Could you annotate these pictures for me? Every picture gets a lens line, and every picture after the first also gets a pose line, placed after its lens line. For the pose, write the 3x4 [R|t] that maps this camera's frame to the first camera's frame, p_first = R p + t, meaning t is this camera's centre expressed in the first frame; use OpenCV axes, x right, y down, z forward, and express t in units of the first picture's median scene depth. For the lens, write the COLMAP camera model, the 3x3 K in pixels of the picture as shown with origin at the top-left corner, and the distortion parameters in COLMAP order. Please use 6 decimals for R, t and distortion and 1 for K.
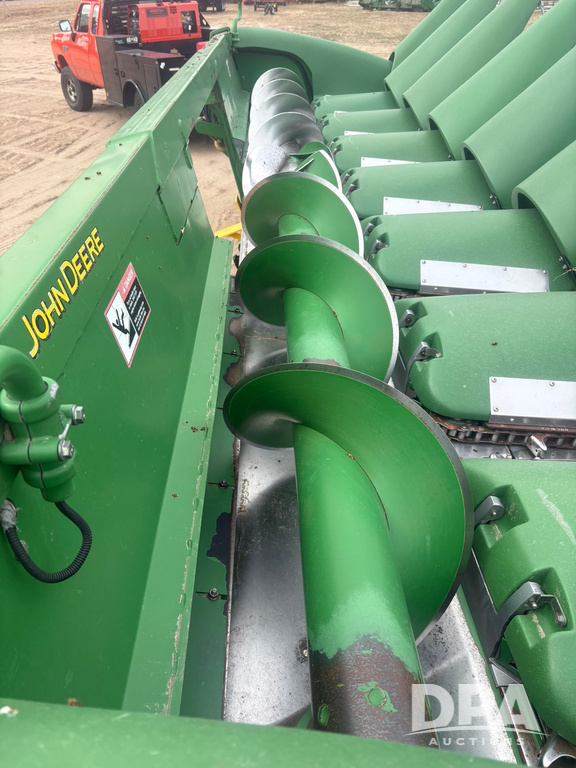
lens RADIAL K [[591.7, 0, 288.0], [0, 591.7, 384.0], [0, 0, 1]] dist [0.038302, -0.032124]
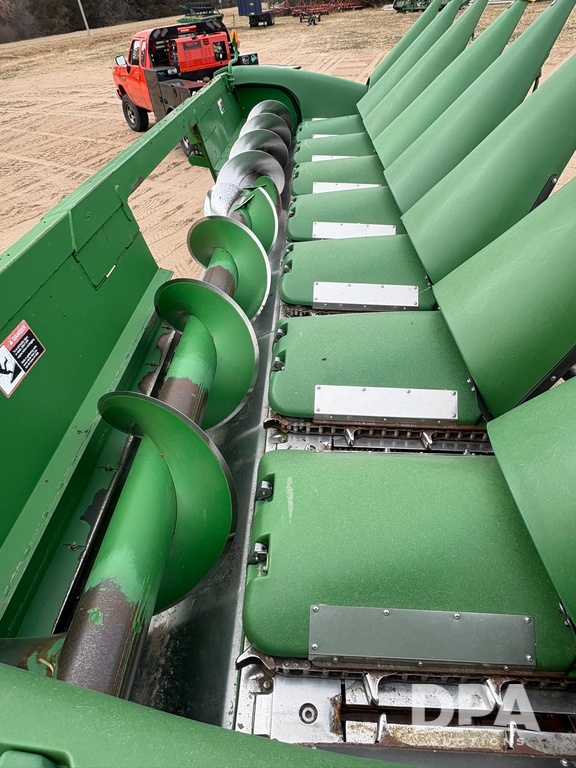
lens RADIAL K [[503.1, 0, 288.0], [0, 503.1, 384.0], [0, 0, 1]] dist [-0.032059, 0.048680]
pose [[0.995942, -0.014262, -0.088855, 0.106613], [0.020121, 0.997657, 0.065392, -0.025458], [0.087714, -0.066915, 0.993896, -0.036982]]
